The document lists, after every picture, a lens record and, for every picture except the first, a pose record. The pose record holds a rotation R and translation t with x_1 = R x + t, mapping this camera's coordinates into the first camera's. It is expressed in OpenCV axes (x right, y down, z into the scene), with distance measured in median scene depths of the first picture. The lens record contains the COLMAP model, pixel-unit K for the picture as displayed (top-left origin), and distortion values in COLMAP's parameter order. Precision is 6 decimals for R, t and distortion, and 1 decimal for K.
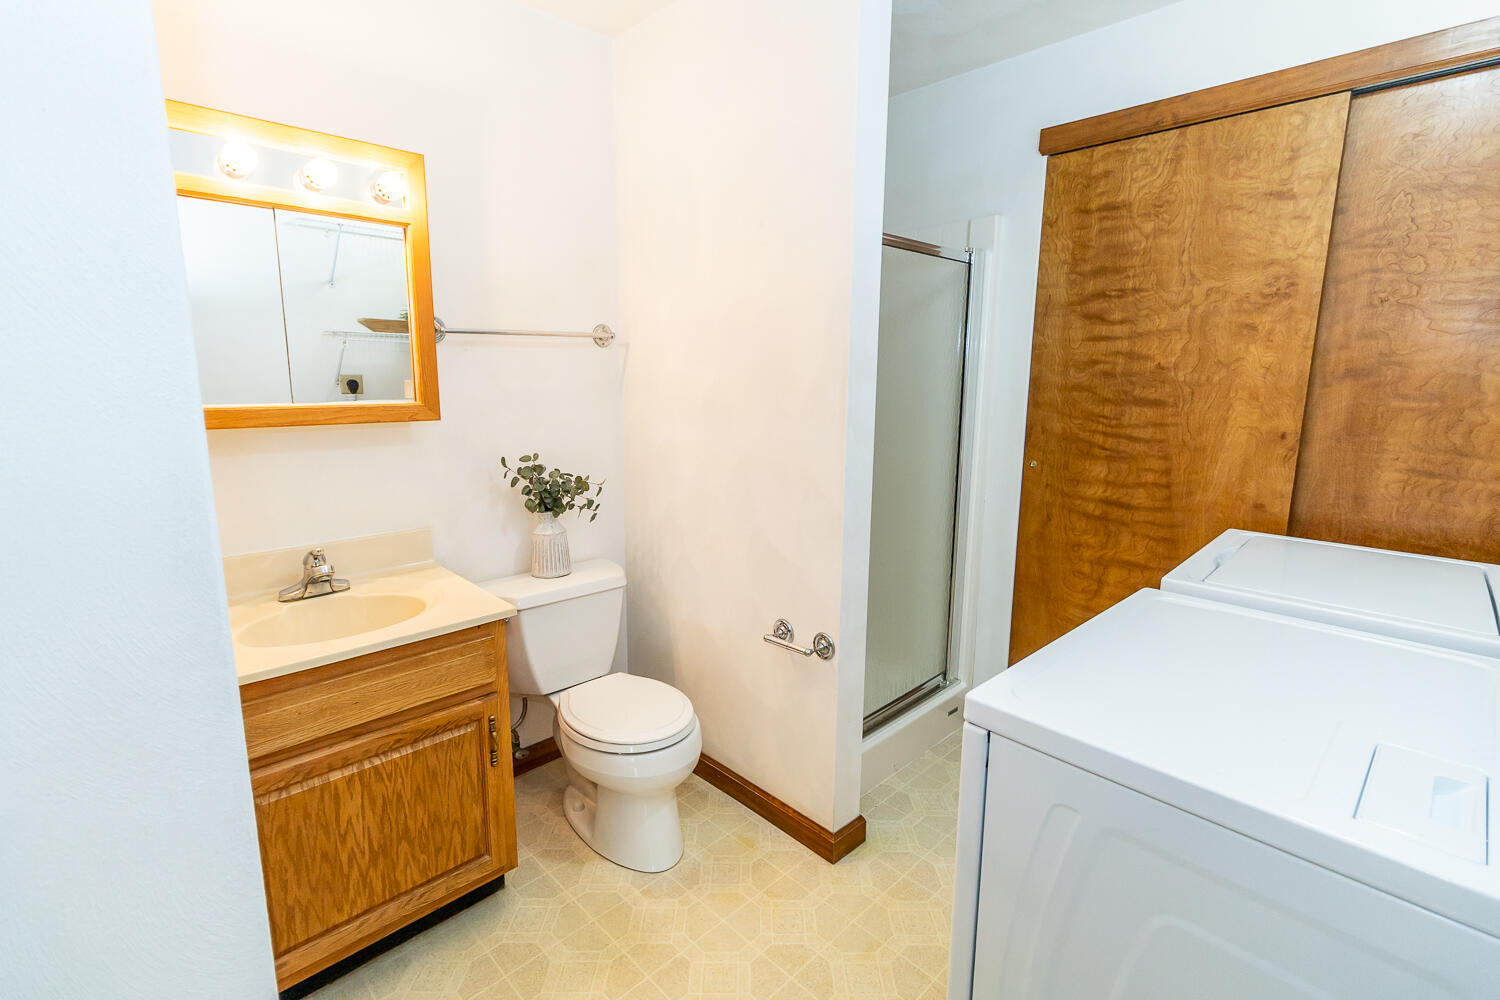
lens RADIAL K [[688.4, 0, 744.3], [0, 688.4, 493.2], [0, 0, 1]] dist [-0.002118, 0.000588]
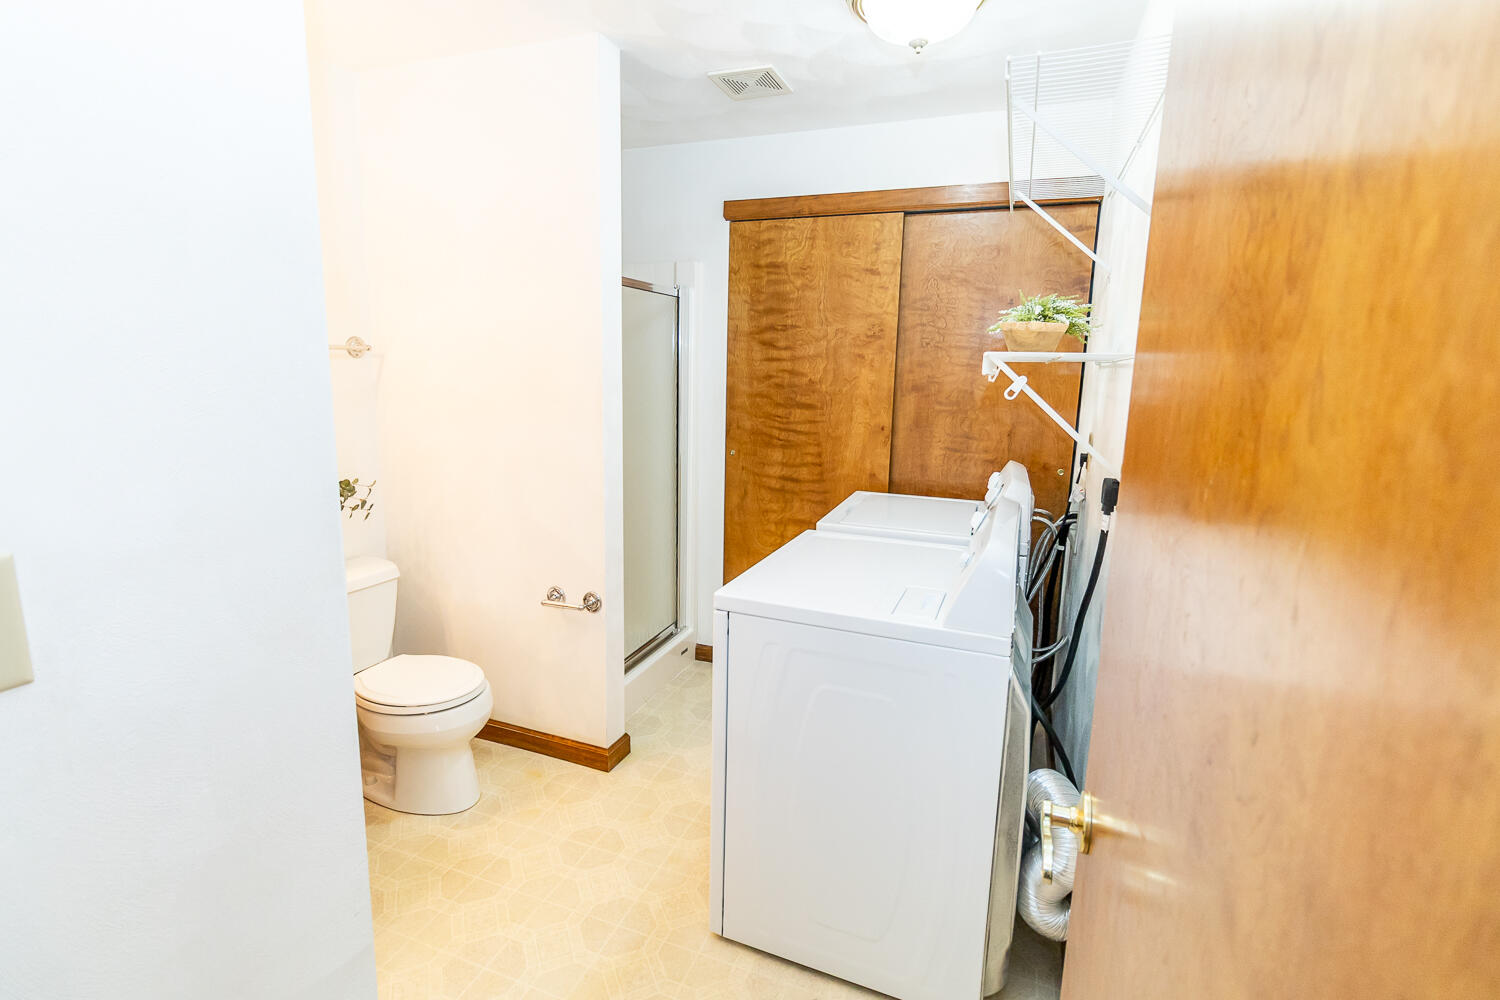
lens RADIAL K [[688.4, 0, 747.2], [0, 688.4, 497.6], [0, 0, 1]] dist [-0.002118, 0.000588]
pose [[0.907772, -0.064119, 0.414535, -0.127366], [0.056979, 0.997937, 0.029583, 0.007689], [-0.415577, -0.003235, 0.909552, -0.253166]]
